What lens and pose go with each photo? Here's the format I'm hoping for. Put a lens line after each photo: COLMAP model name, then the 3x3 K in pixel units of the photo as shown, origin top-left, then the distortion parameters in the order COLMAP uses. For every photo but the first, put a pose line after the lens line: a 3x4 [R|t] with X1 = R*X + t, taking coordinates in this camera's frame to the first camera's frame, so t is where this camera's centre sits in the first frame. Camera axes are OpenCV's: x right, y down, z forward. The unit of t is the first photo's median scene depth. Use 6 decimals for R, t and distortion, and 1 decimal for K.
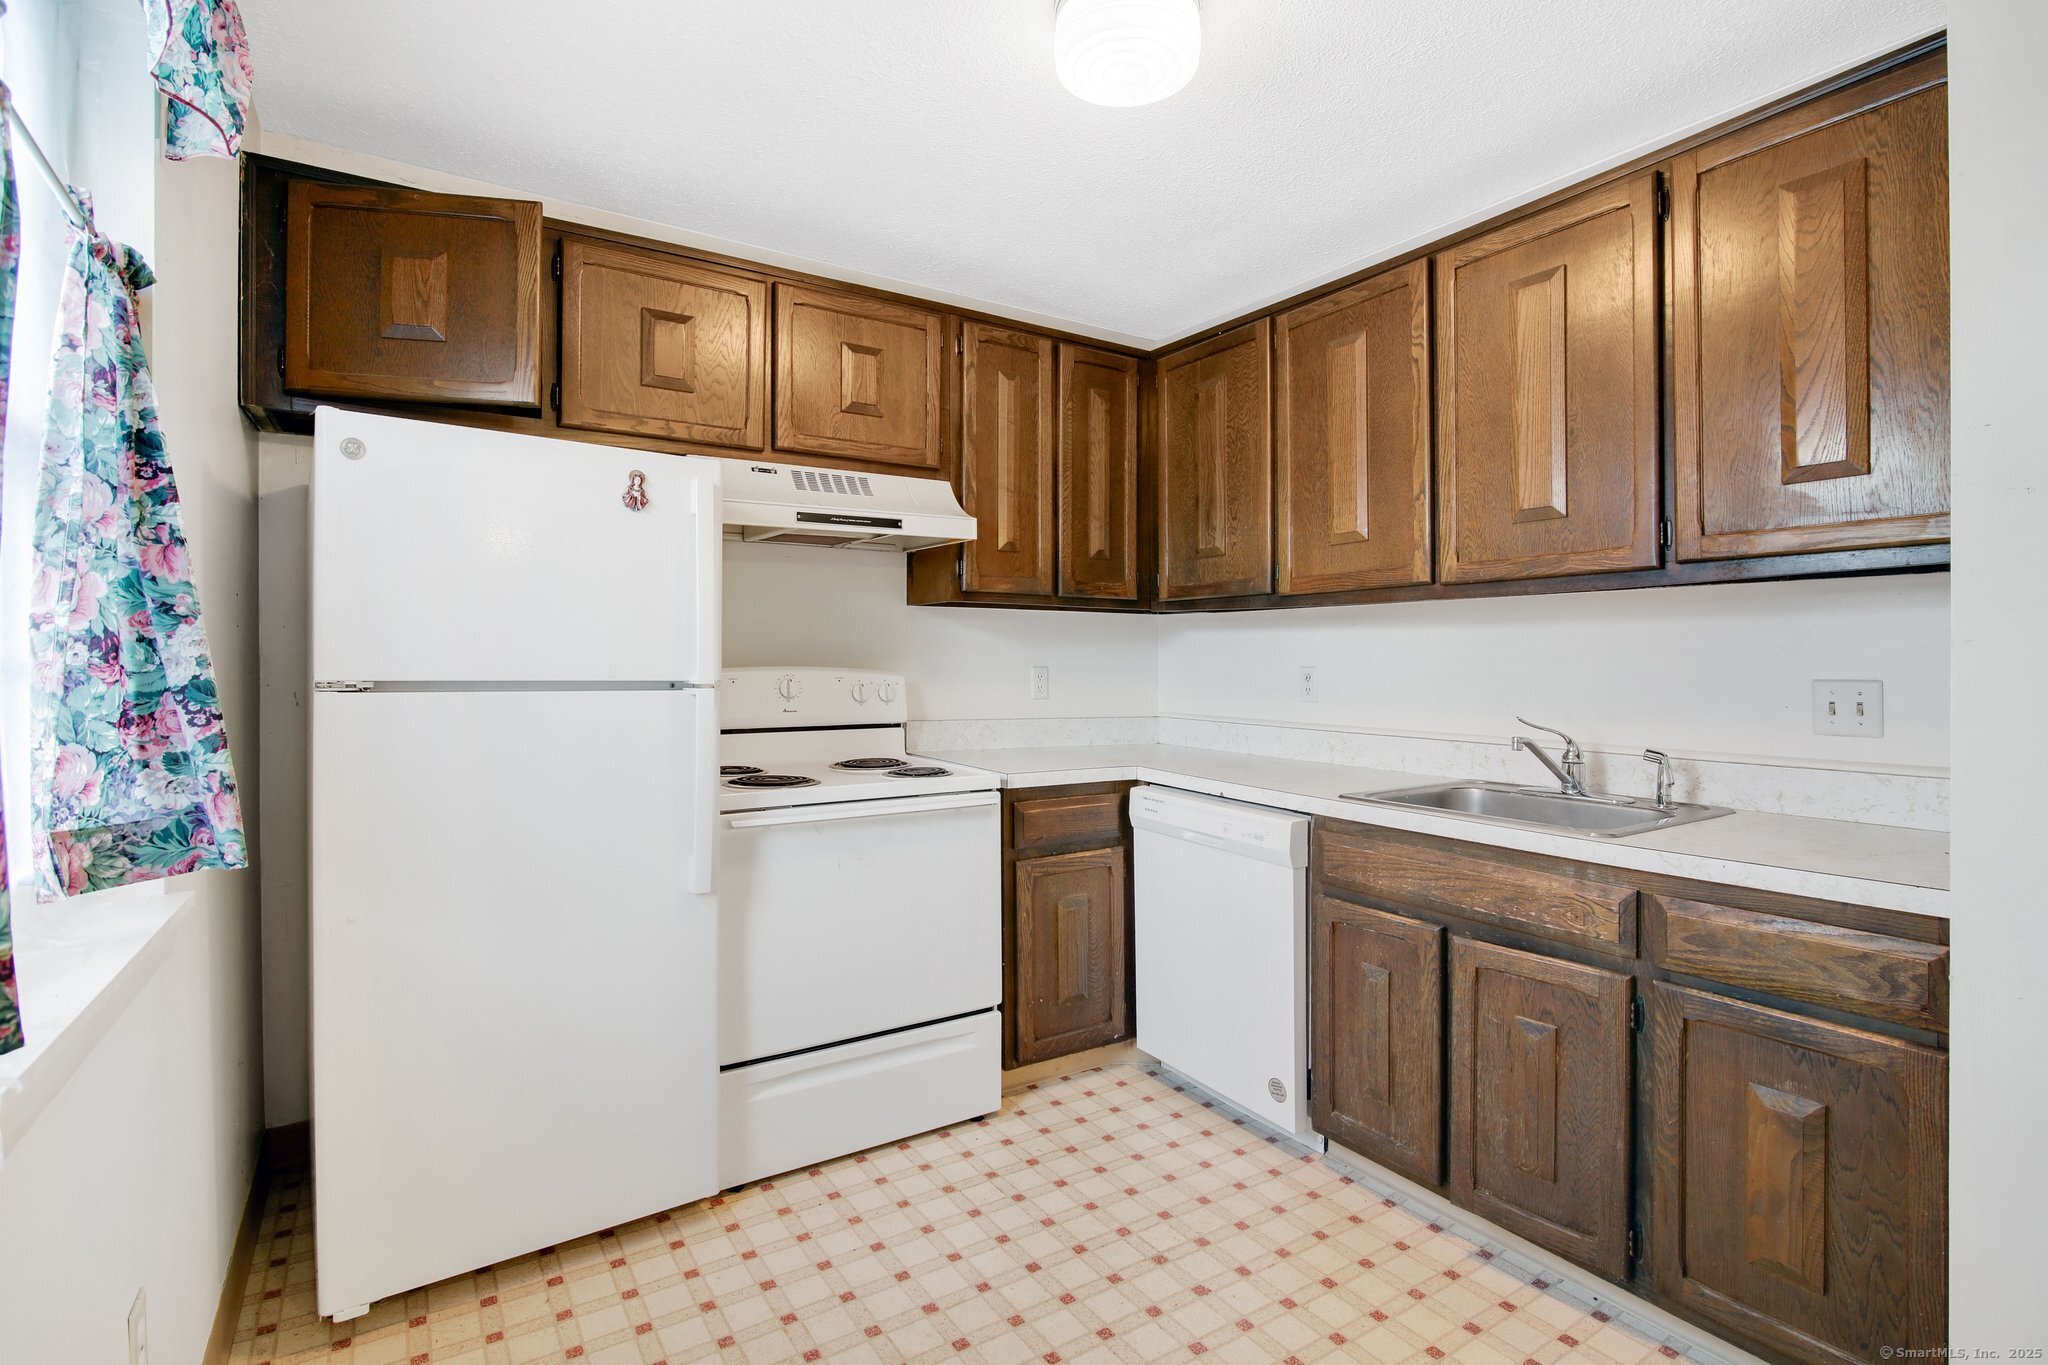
lens RADIAL K [[963.8, 0, 1020.1], [0, 963.8, 657.8], [0, 0, 1]] dist [-0.016963, 0.000013]
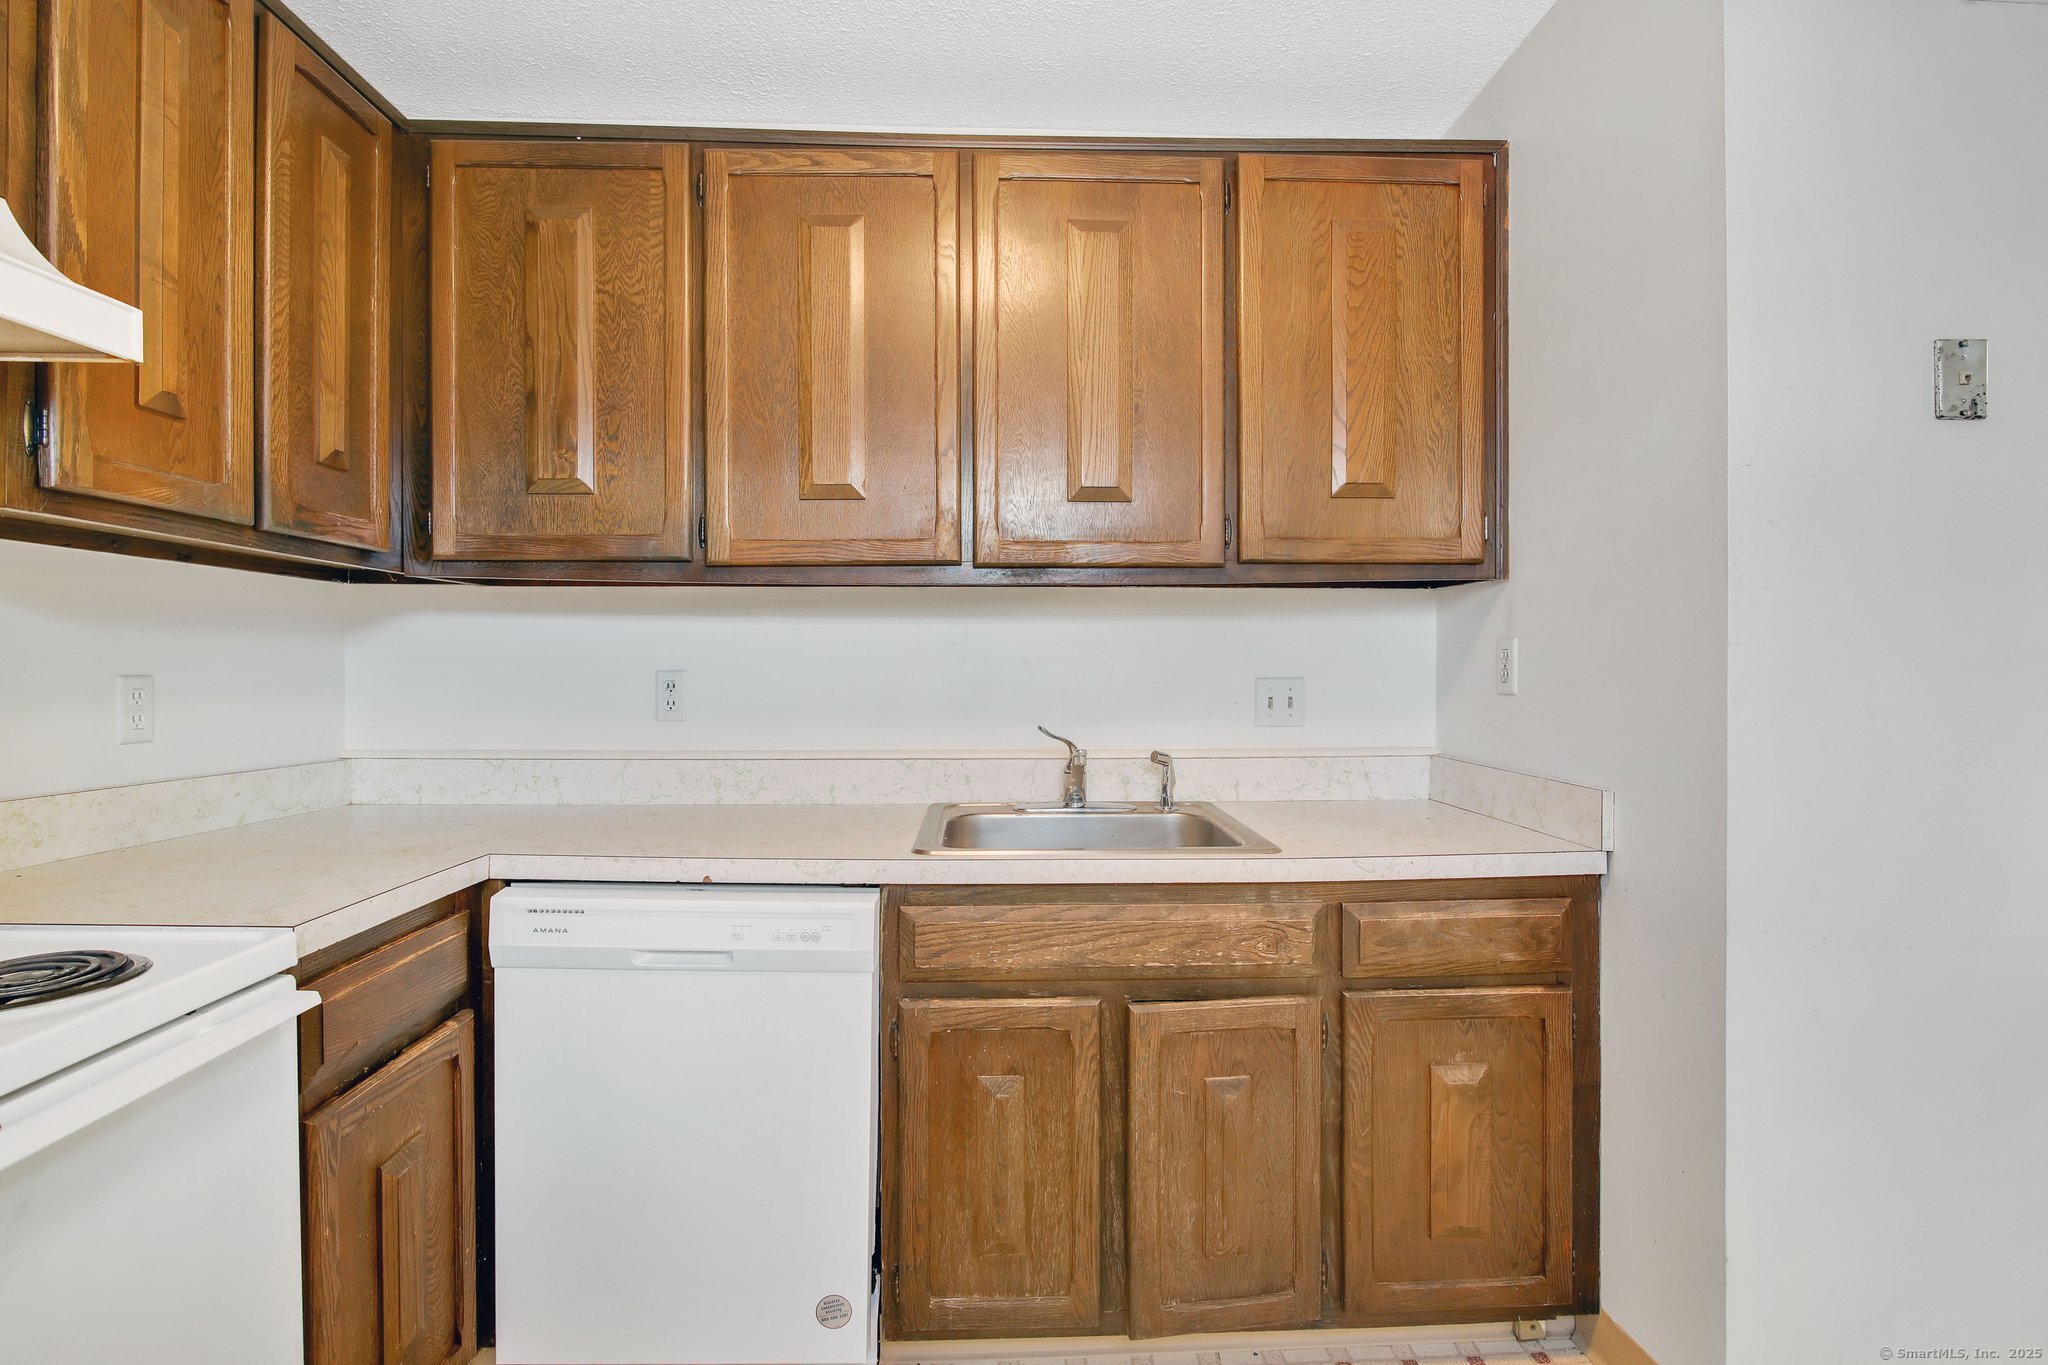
lens RADIAL K [[963.8, 0, 1020.1], [0, 963.8, 657.8], [0, 0, 1]] dist [-0.016963, 0.000013]
pose [[0.506559, 0.001520, 0.862204, -0.241189], [0.000059, 0.999998, -0.001798, 0.002079], [-0.862206, 0.000962, 0.506558, 0.573972]]
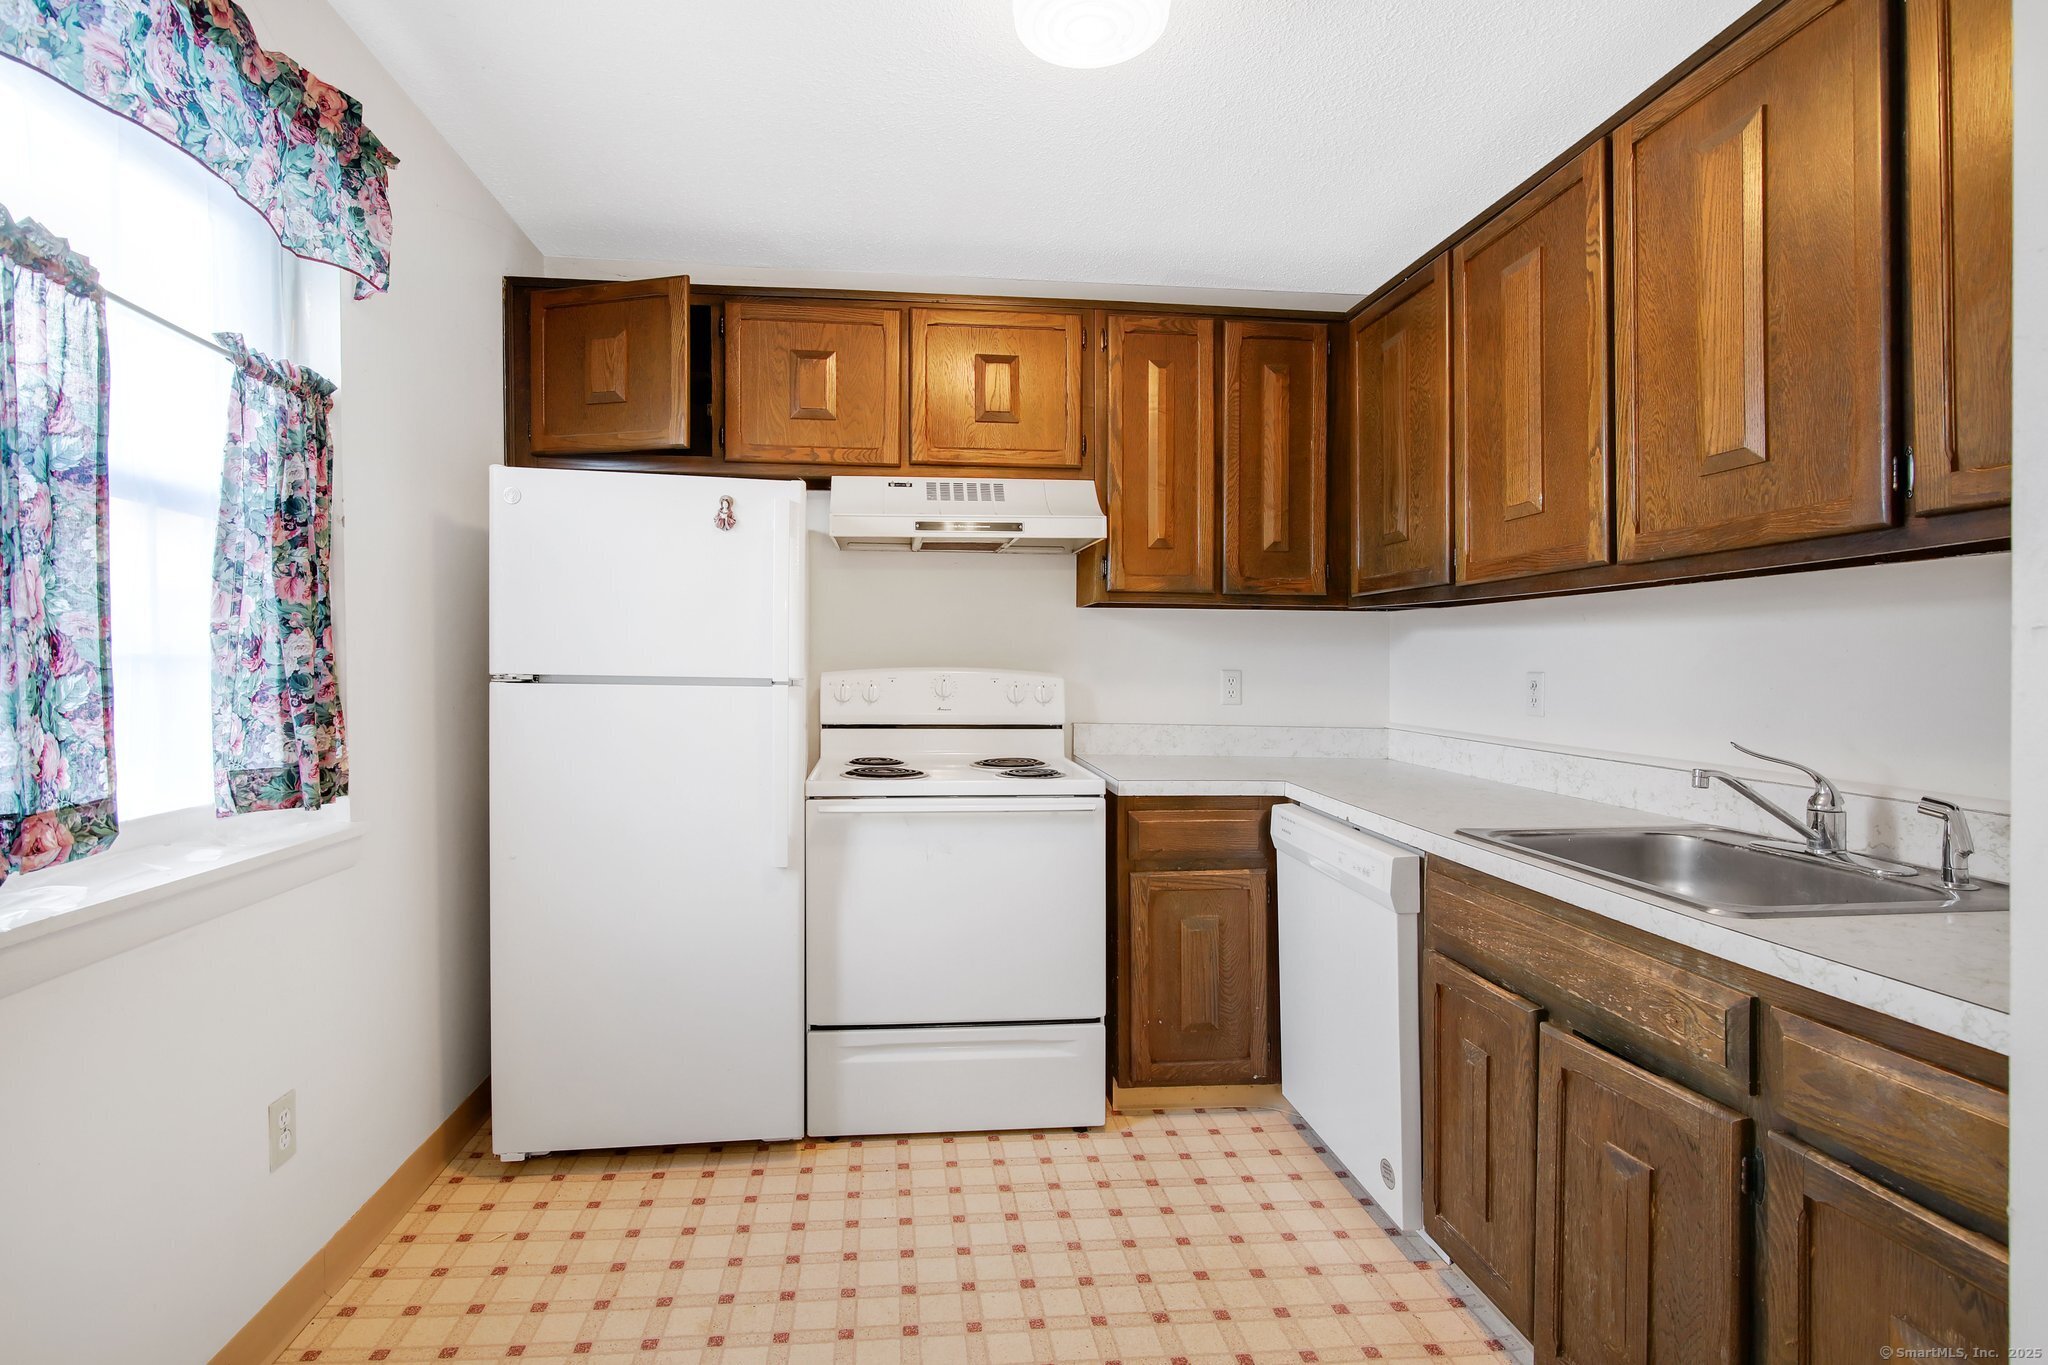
lens RADIAL K [[950.2, 0, 979.6], [0, 950.2, 670.6], [0, 0, 1]] dist [-0.017936, 0.000090]
pose [[0.888667, 0.008417, -0.458476, 0.337211], [-0.004797, 0.999947, 0.009059, 0.003527], [0.458528, -0.005851, 0.888661, 0.107252]]
